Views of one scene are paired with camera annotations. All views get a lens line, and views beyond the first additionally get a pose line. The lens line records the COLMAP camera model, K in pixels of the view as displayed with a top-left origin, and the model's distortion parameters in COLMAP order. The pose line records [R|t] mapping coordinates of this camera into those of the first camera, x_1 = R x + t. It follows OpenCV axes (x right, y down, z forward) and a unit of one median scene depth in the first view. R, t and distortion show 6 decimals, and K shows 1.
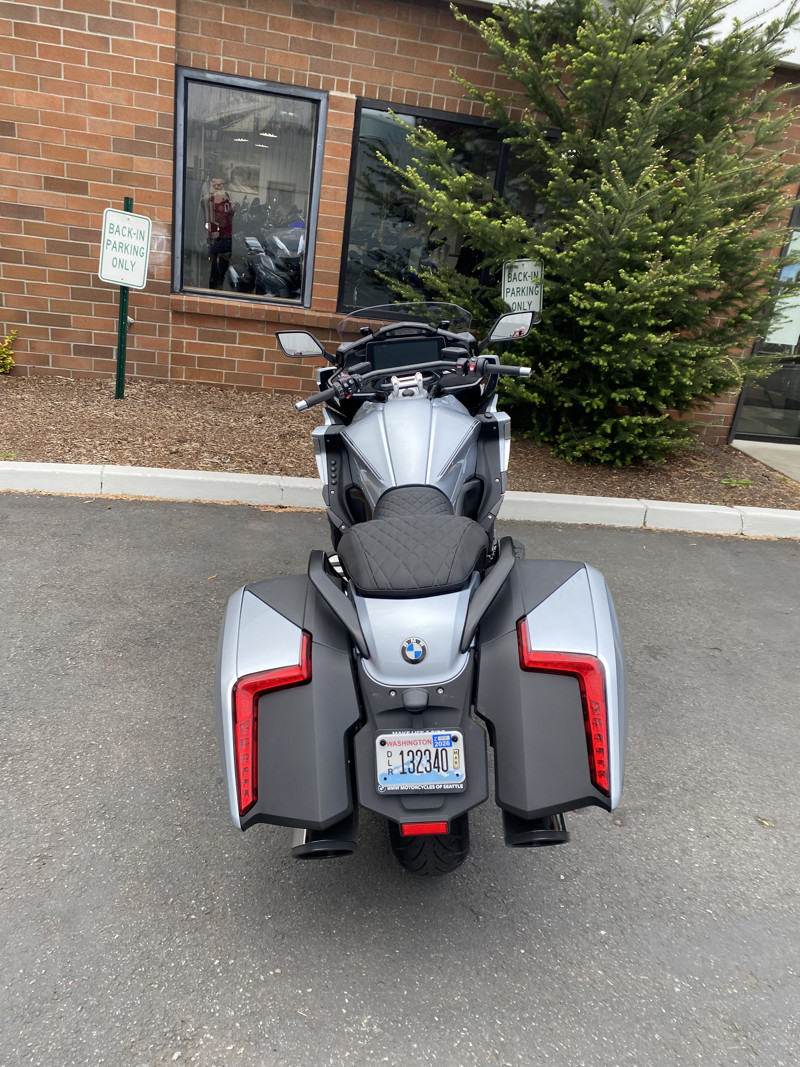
lens RADIAL K [[815.2, 0, 383.0], [0, 815.2, 546.0], [0, 0, 1]] dist [0.053595, -0.051432]
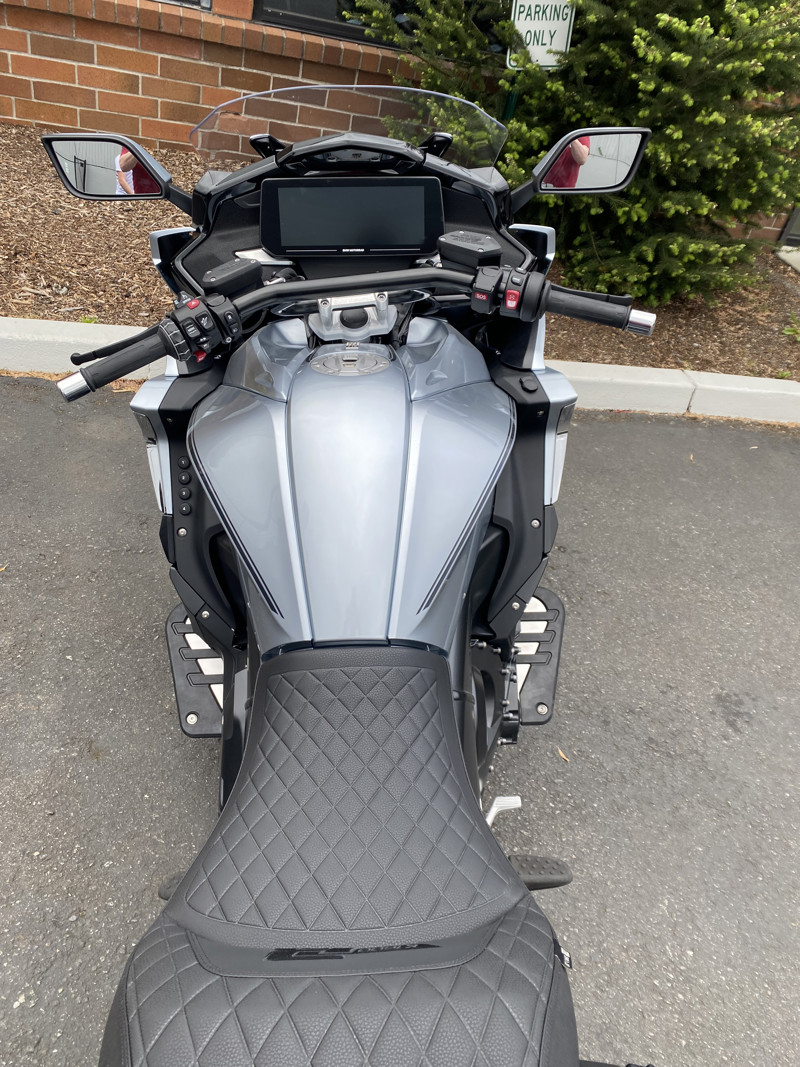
lens RADIAL K [[833.0, 0, 400.0], [0, 833.0, 533.5], [0, 0, 1]] dist [0.002643, 0.008940]
pose [[0.995412, 0.024383, 0.092524, 0.009557], [-0.050218, 0.956233, 0.288264, -0.114642], [-0.081446, -0.291588, 0.953070, 0.298268]]
